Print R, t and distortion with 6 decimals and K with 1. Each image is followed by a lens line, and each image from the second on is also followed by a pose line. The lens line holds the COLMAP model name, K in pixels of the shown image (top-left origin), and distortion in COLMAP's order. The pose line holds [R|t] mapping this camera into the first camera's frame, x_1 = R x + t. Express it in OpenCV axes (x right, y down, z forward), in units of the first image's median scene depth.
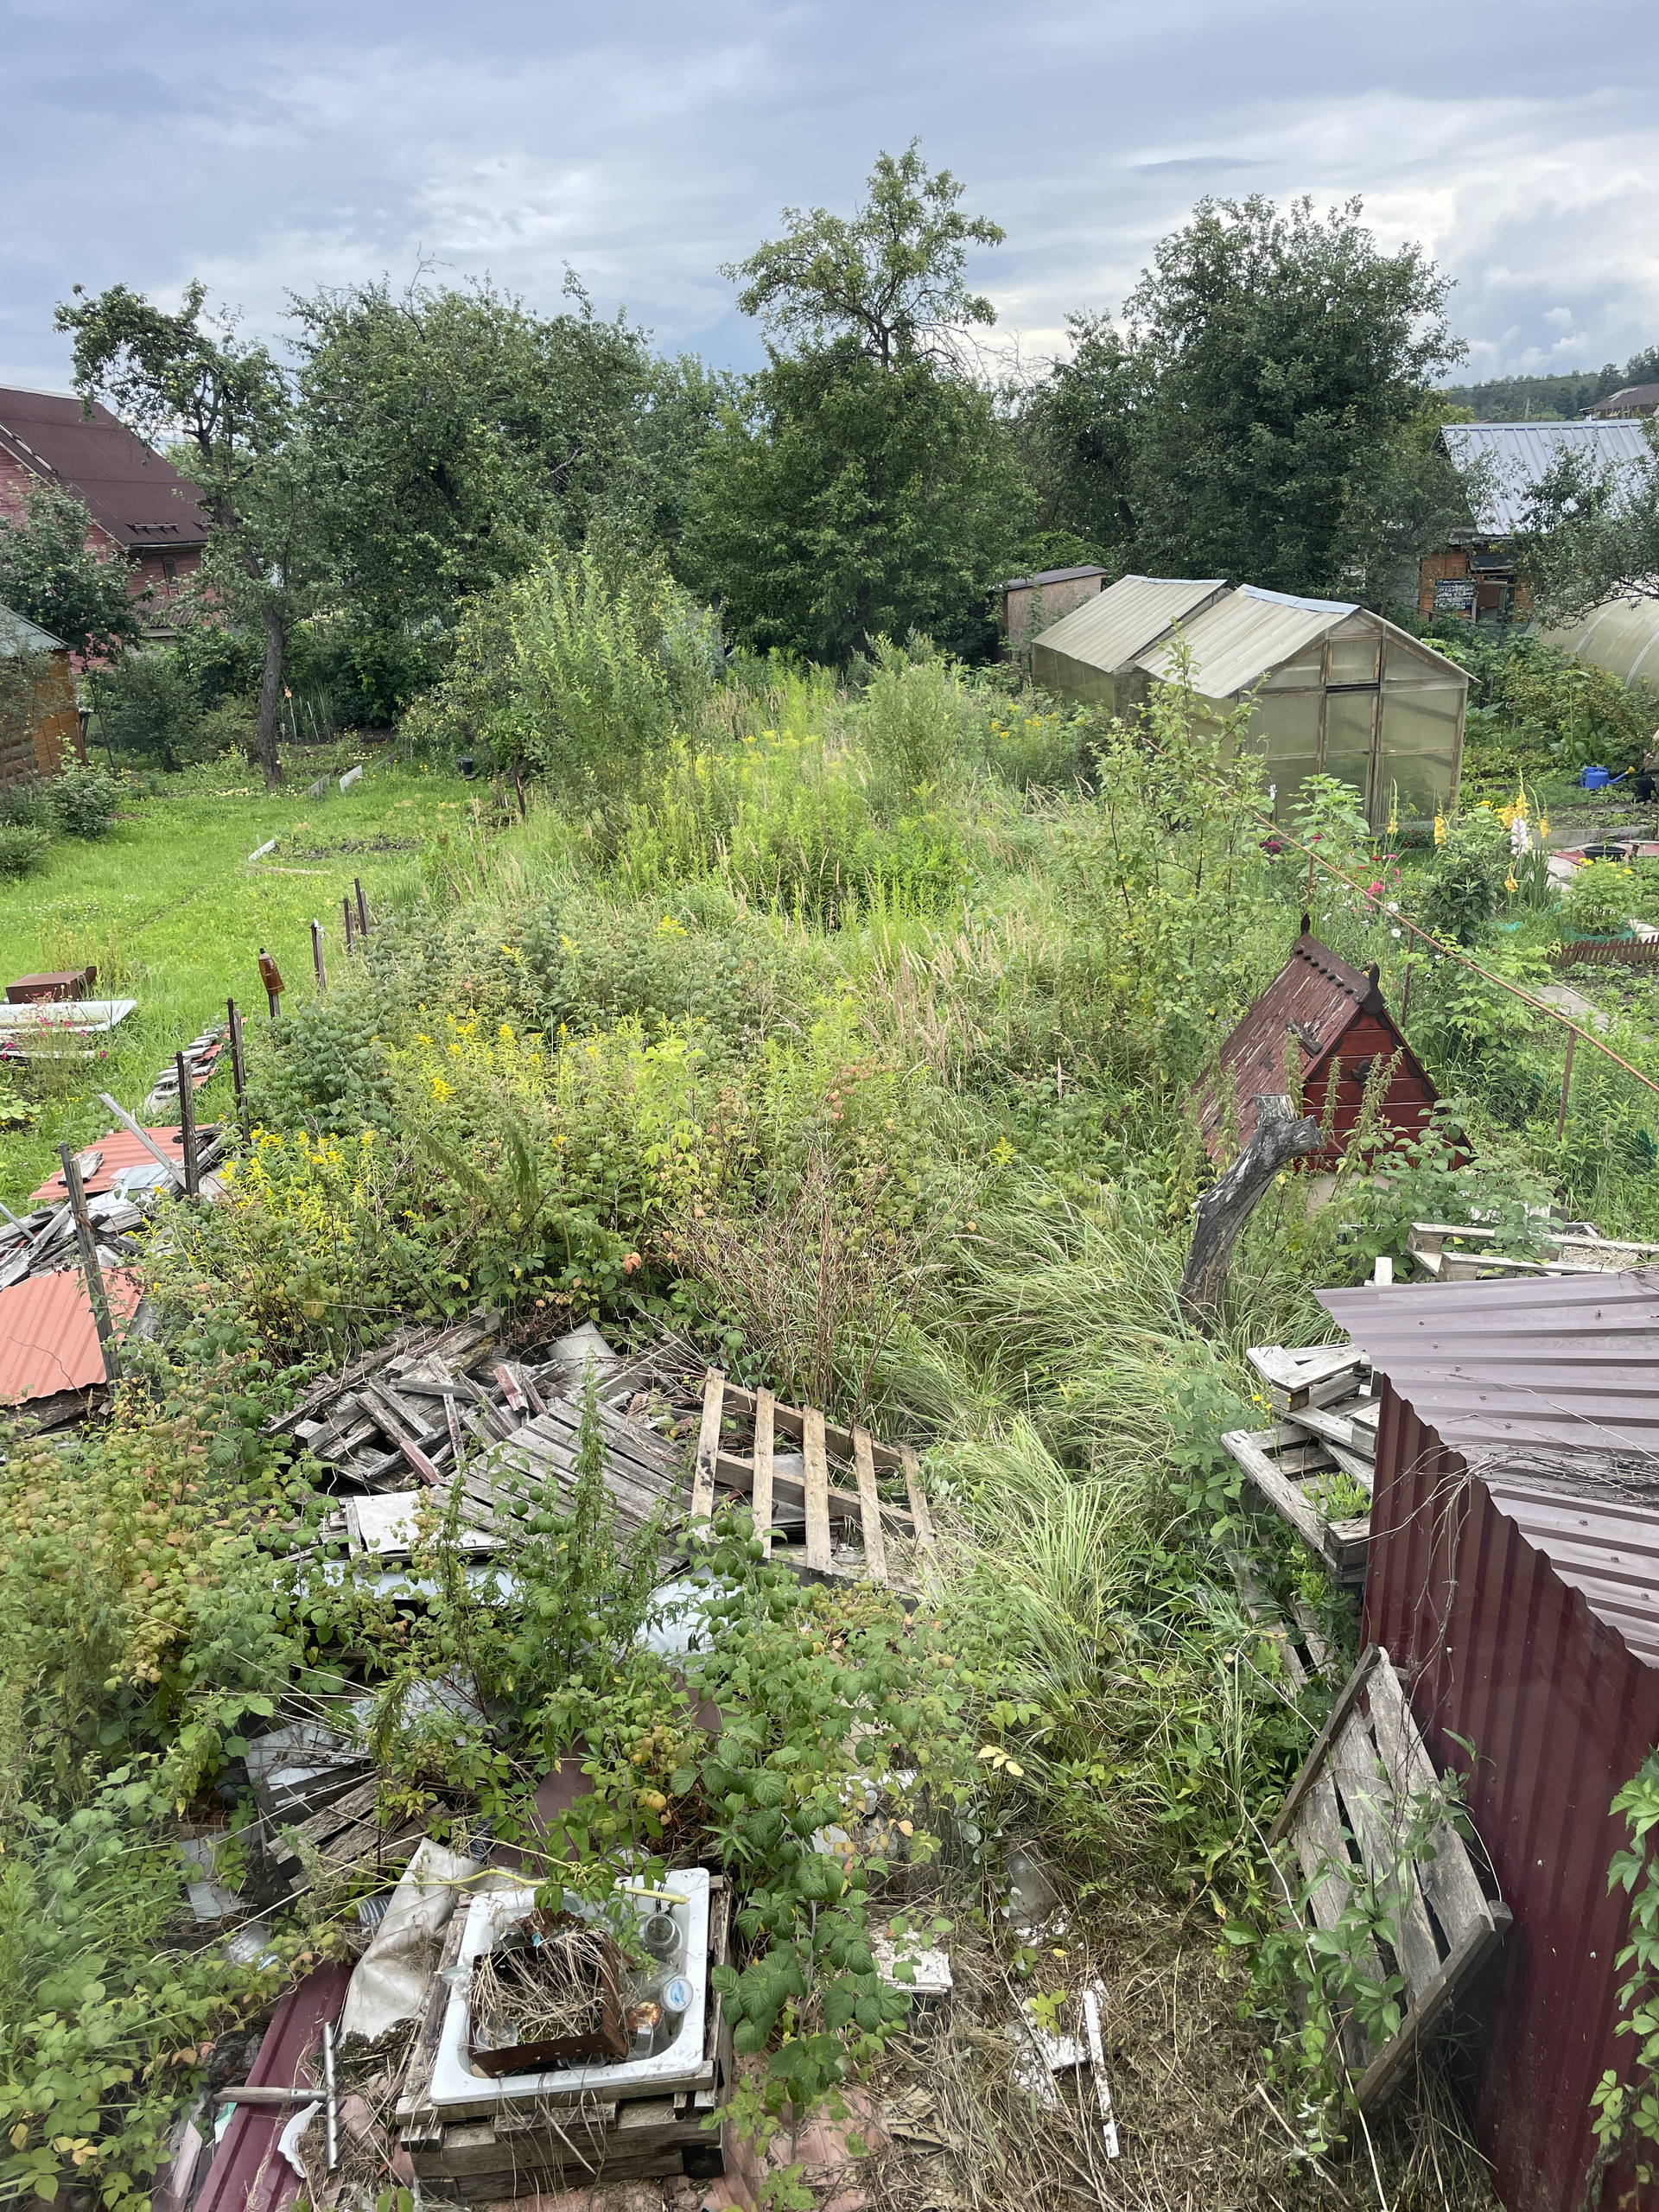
lens RADIAL K [[1666.2, 0, 784.2], [0, 1666.2, 1154.8], [0, 0, 1]] dist [0.037011, -0.026251]
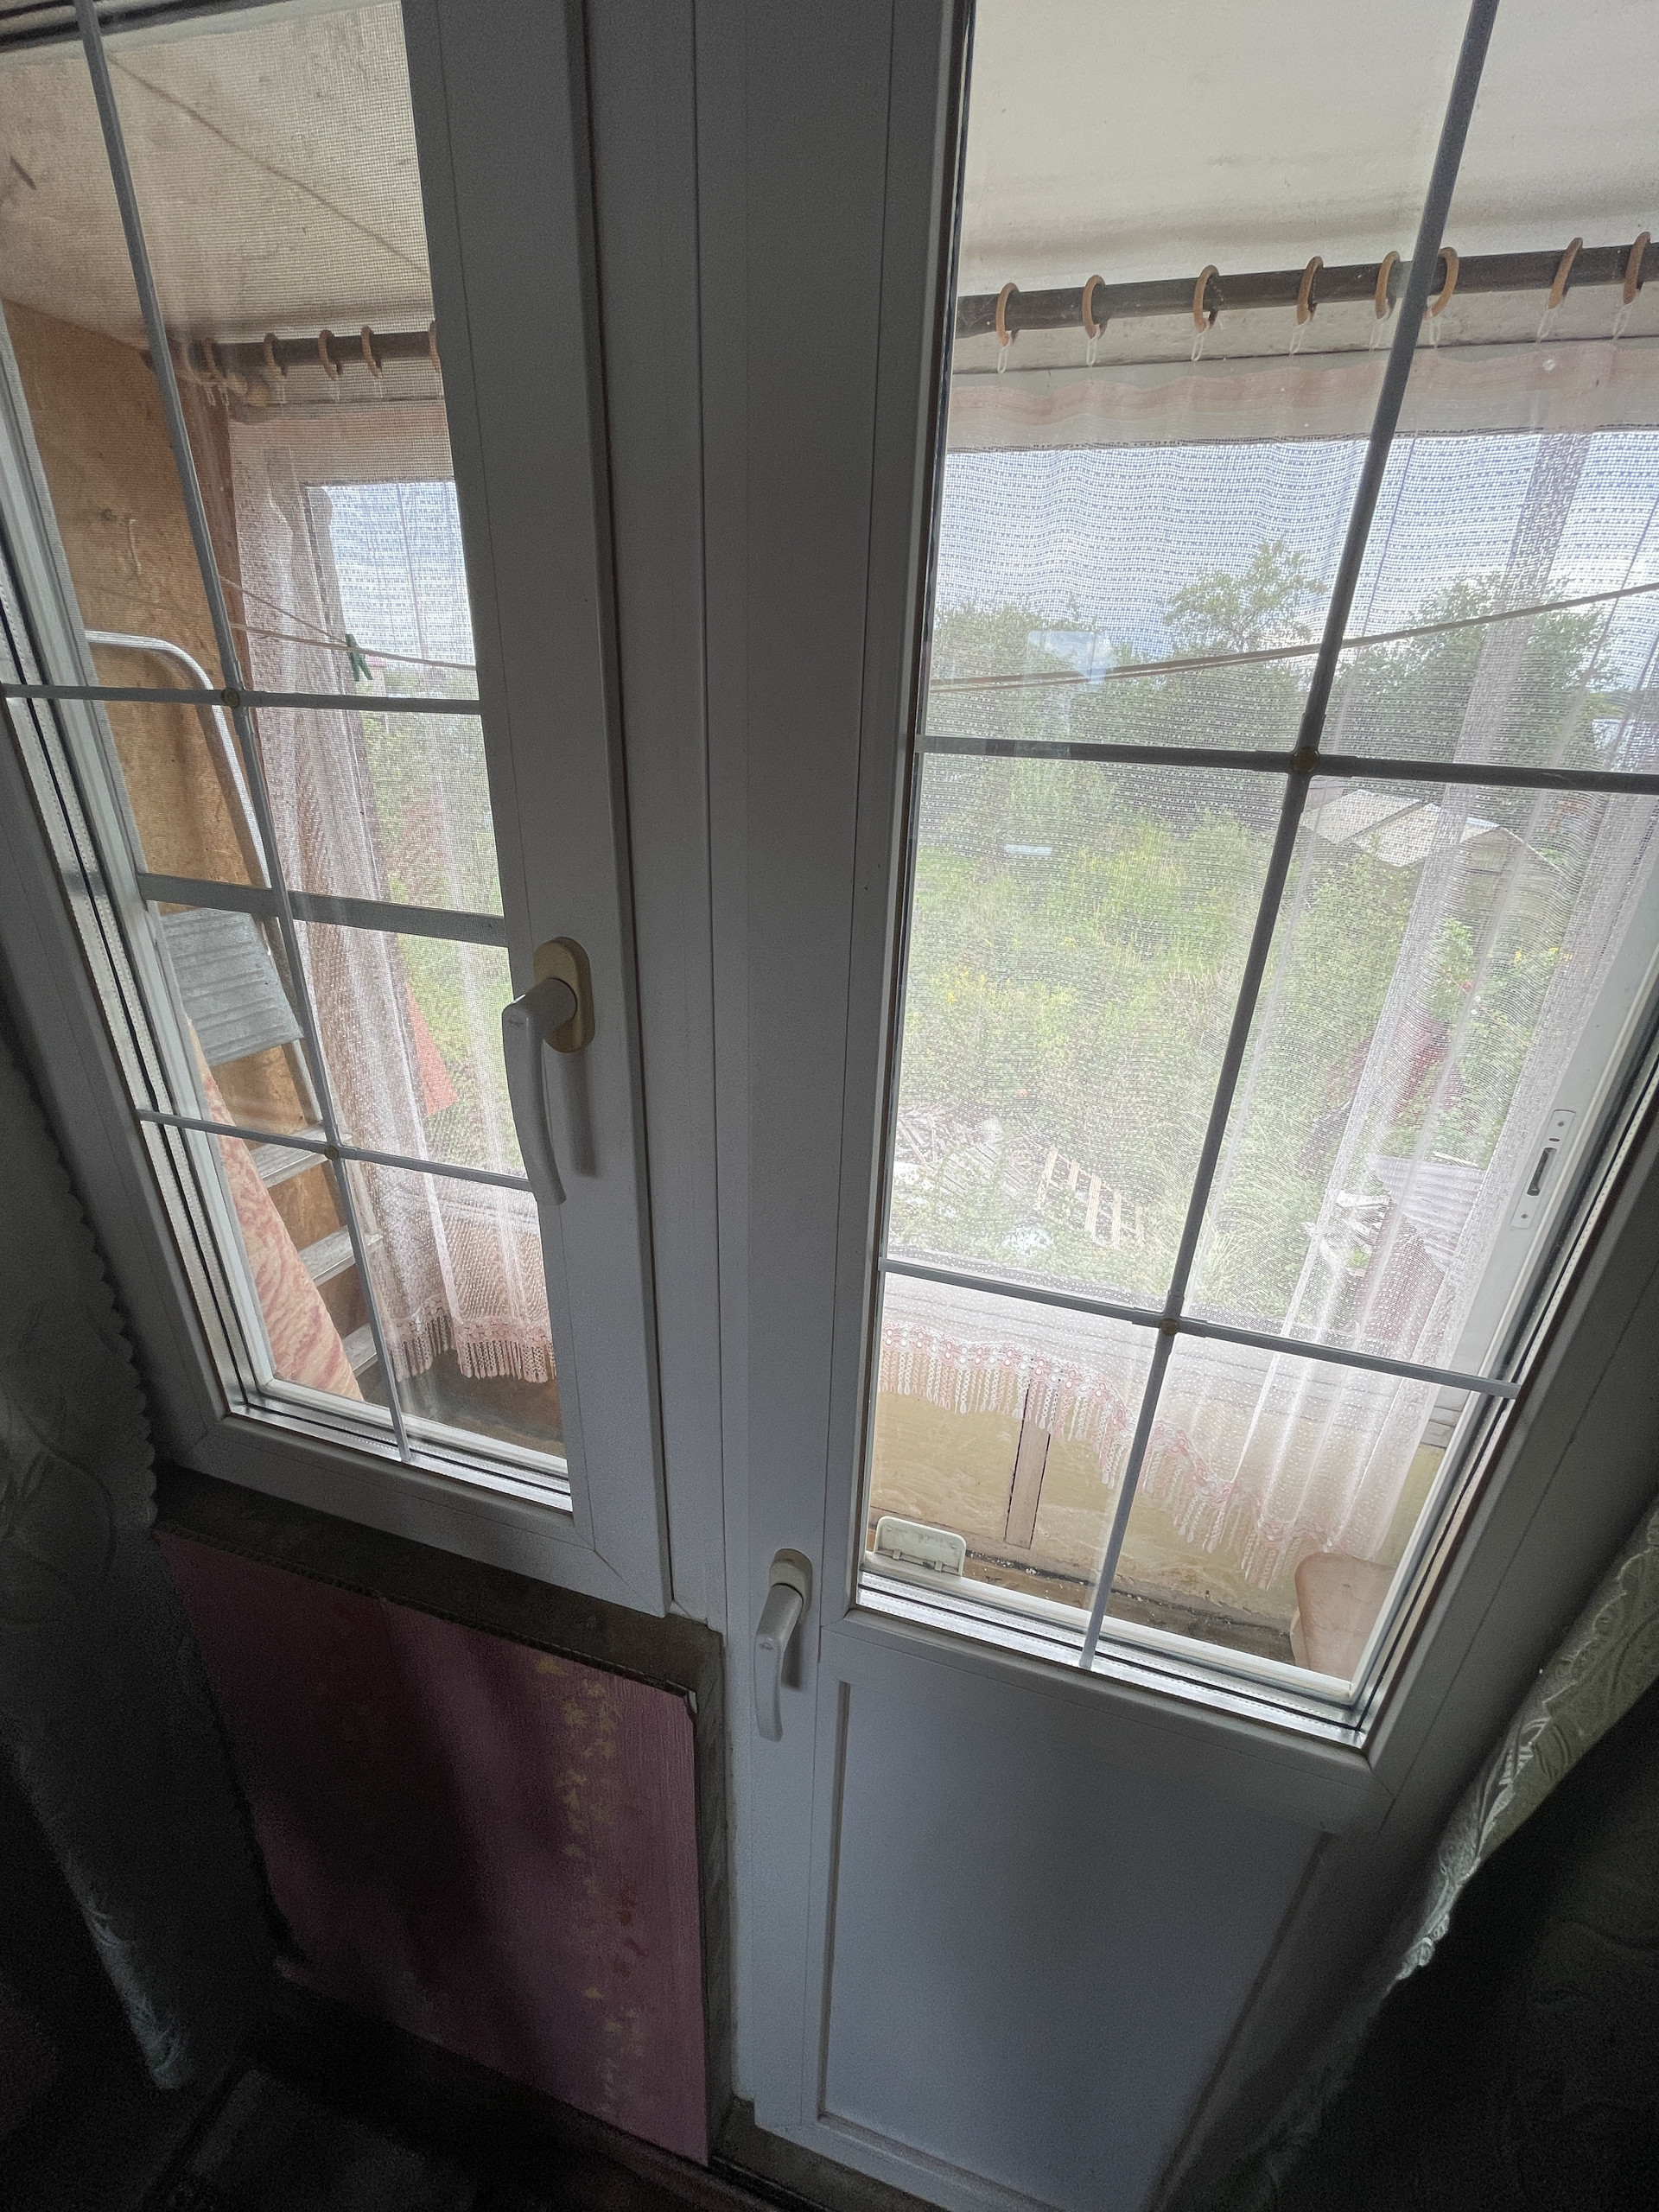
lens RADIAL K [[882.0, 0, 830.1], [0, 882.0, 1104.9], [0, 0, 1]] dist [-0.007798, 0.000949]
pose [[0.942266, 0.203428, -0.265992, -0.013271], [-0.189574, 0.978839, 0.077047, 0.025349], [0.276037, -0.022174, 0.960891, -0.099565]]
